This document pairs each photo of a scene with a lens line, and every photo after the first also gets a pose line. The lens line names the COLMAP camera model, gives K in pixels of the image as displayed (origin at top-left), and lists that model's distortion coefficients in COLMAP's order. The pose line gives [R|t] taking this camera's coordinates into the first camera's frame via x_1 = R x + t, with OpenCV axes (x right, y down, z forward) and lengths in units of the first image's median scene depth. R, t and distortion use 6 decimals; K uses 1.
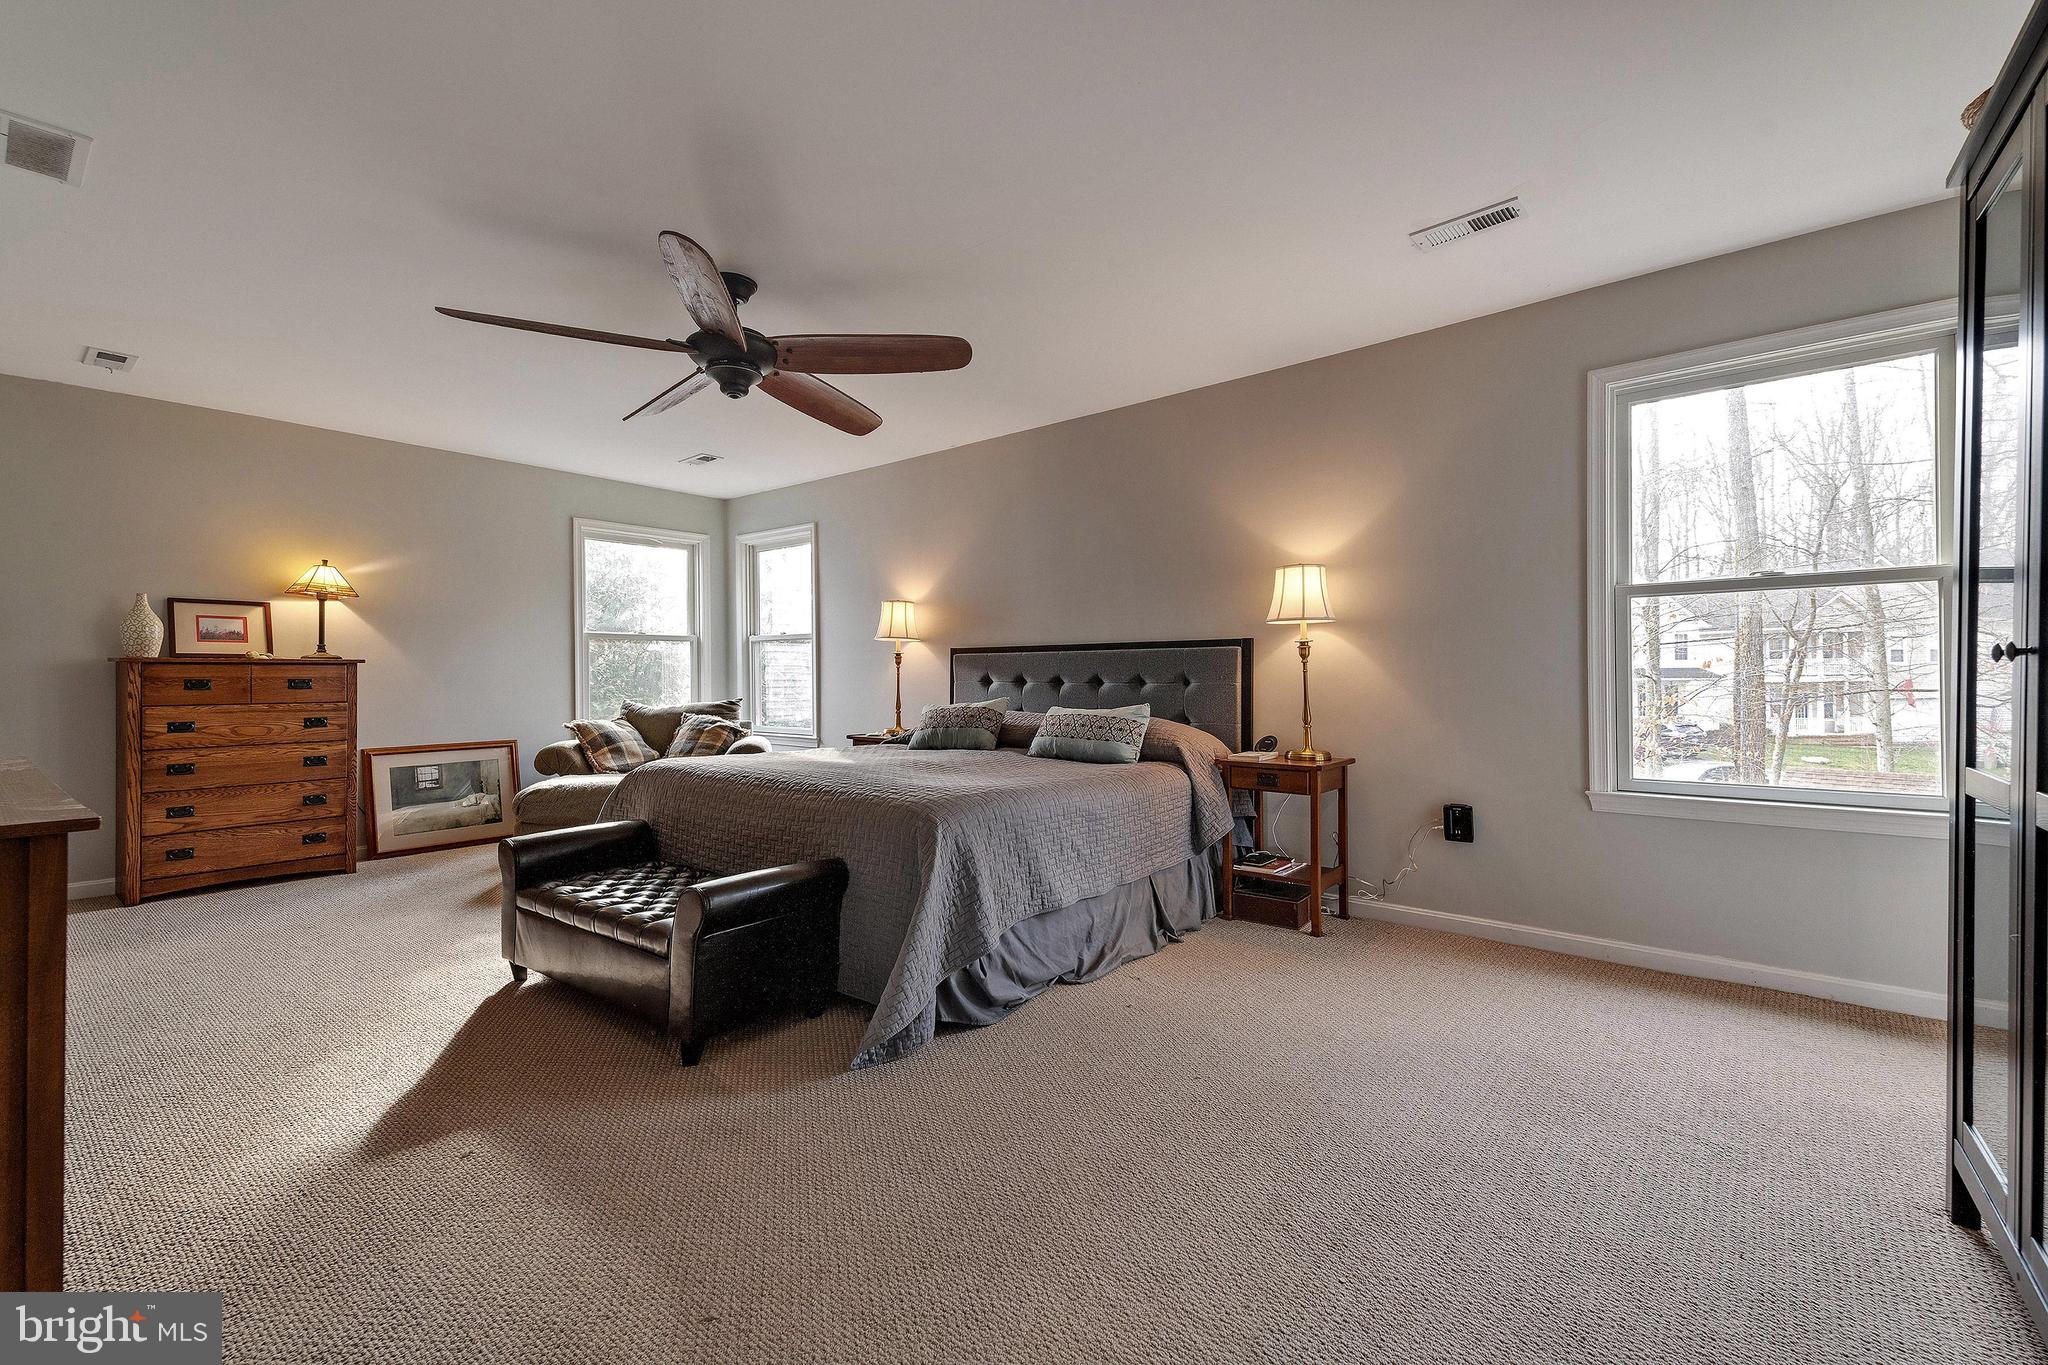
lens RADIAL K [[852.8, 0, 1024.4], [0, 852.8, 675.2], [0, 0, 1]] dist [0.058182, -0.022328]
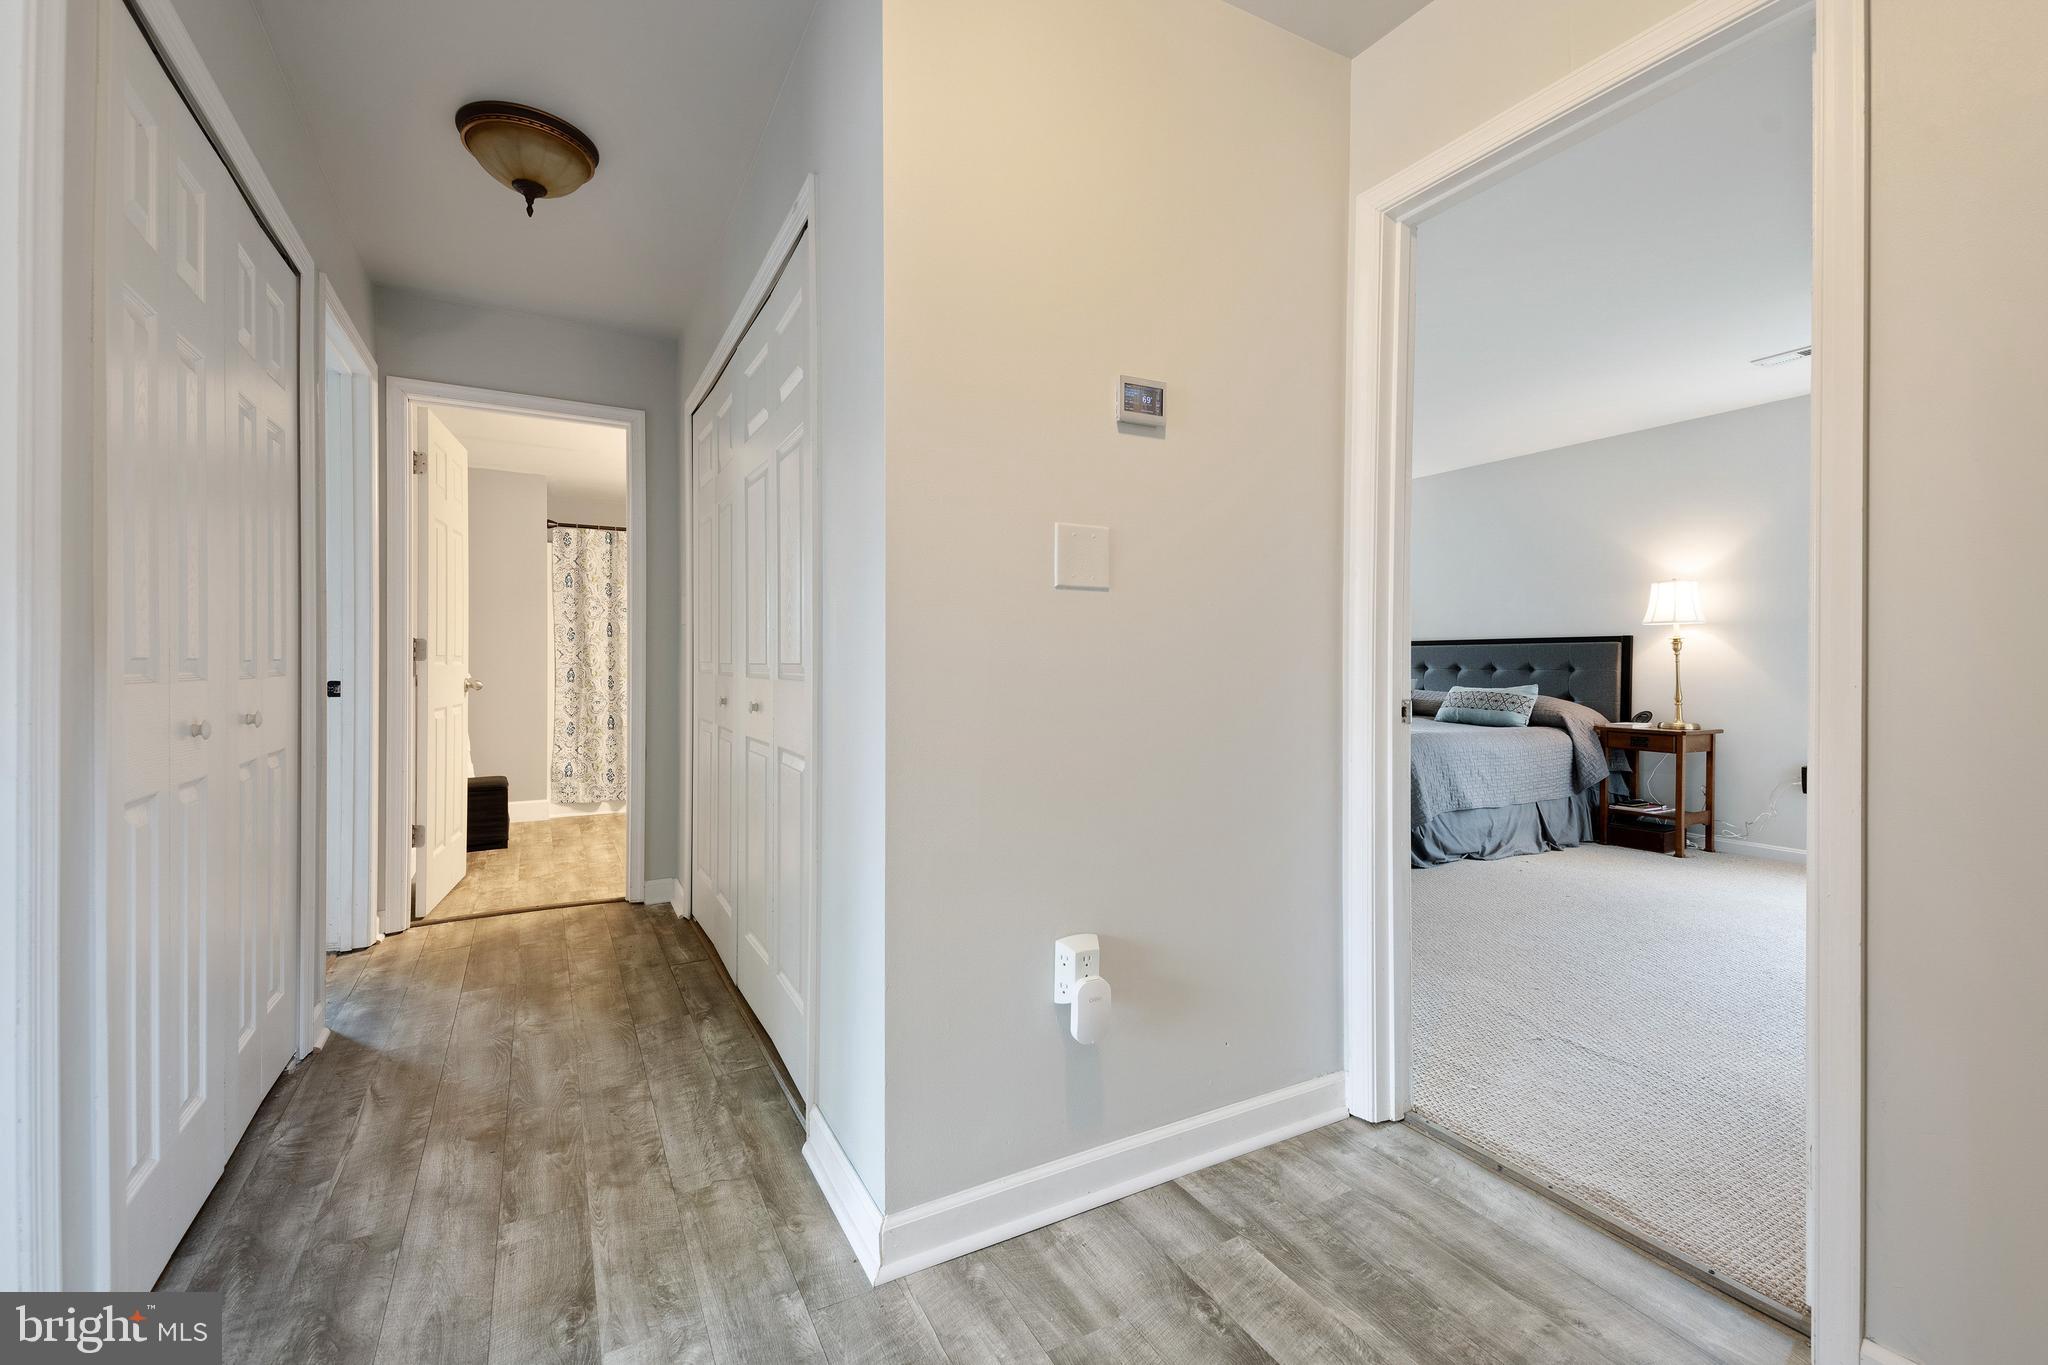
lens RADIAL K [[852.8, 0, 1024.4], [0, 852.8, 675.2], [0, 0, 1]] dist [0.058182, -0.022328]
pose [[0.926146, 0.012851, -0.376947, -0.094915], [-0.006422, 0.999812, 0.018308, -0.002156], [0.377111, -0.014535, 0.926054, -0.620007]]
